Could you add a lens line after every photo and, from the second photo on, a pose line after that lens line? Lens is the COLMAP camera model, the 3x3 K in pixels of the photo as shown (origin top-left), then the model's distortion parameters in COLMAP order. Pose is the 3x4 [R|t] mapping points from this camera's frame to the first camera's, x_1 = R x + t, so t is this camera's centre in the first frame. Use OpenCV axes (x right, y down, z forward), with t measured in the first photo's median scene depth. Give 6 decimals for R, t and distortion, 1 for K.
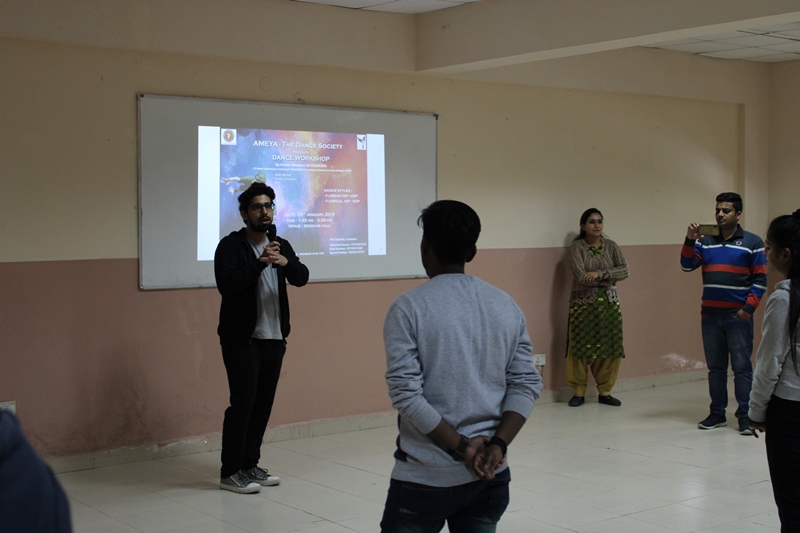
lens RADIAL K [[1168.6, 0, 399.9], [0, 1168.6, 264.1], [0, 0, 1]] dist [-0.004063, 0.000000]
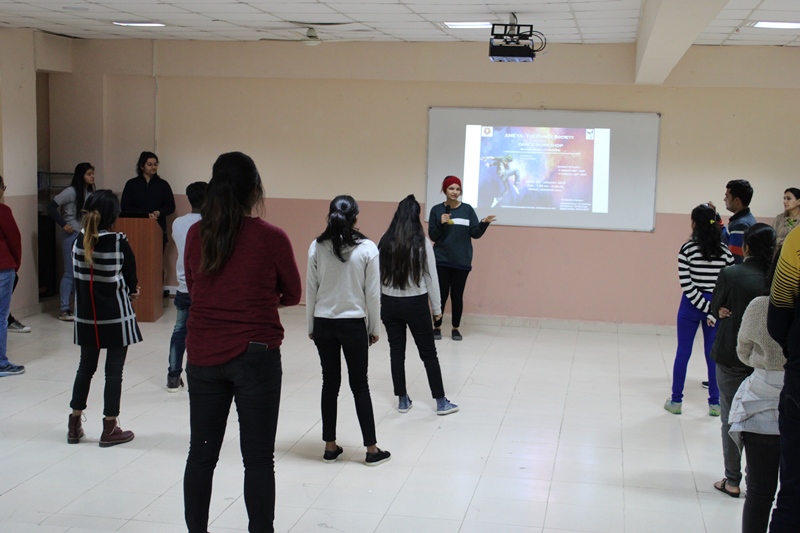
lens RADIAL K [[1168.6, 0, 400.2], [0, 1168.6, 267.9], [0, 0, 1]] dist [-0.004063, 0.000000]
pose [[0.658574, 0.103164, -0.745411, 0.941066], [-0.063744, 0.994646, 0.081339, -0.043313], [0.749811, -0.006052, 0.661624, -0.145506]]
